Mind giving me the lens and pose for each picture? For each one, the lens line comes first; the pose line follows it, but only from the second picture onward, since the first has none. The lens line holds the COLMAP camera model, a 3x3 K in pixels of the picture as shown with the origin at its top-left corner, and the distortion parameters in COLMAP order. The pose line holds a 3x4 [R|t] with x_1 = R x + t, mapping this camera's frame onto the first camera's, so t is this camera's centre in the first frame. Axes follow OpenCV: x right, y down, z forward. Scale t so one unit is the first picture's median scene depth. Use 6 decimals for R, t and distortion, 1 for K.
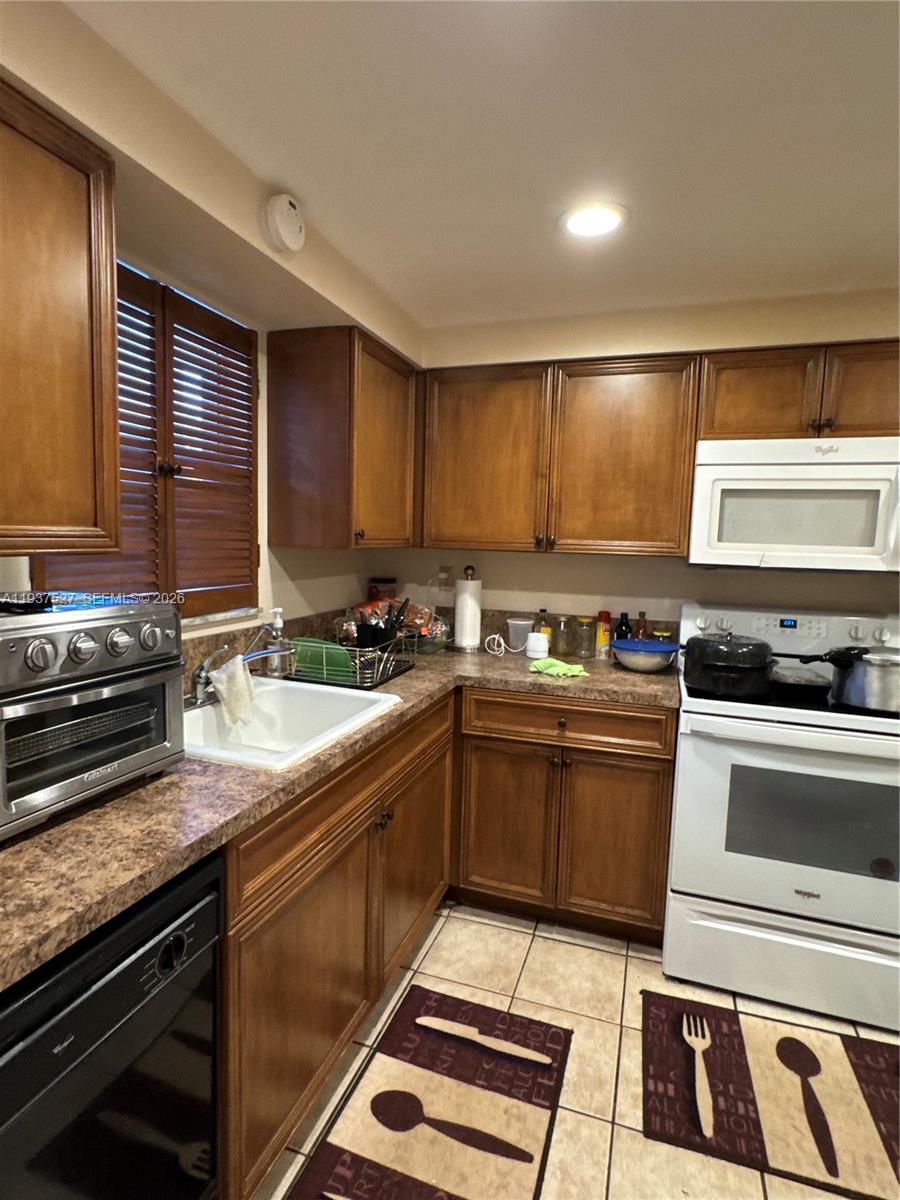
lens RADIAL K [[613.6, 0, 453.4], [0, 613.6, 596.6], [0, 0, 1]] dist [-0.005311, 0.001703]
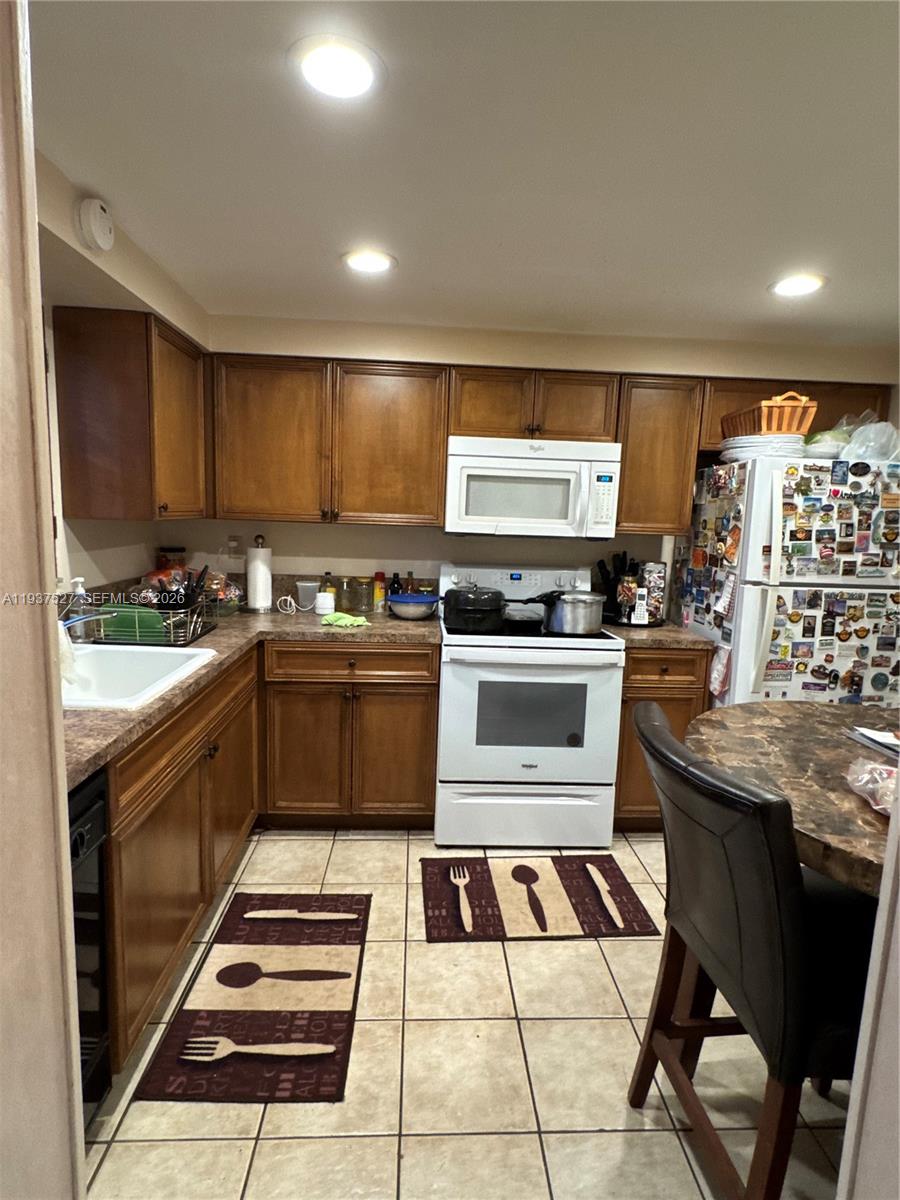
lens RADIAL K [[613.6, 0, 449.9], [0, 613.6, 599.2], [0, 0, 1]] dist [-0.005311, 0.001703]
pose [[0.929010, -0.046778, 0.367085, -0.093864], [0.025327, 0.997690, 0.063040, 0.006305], [-0.369186, -0.049267, 0.928049, -0.224820]]
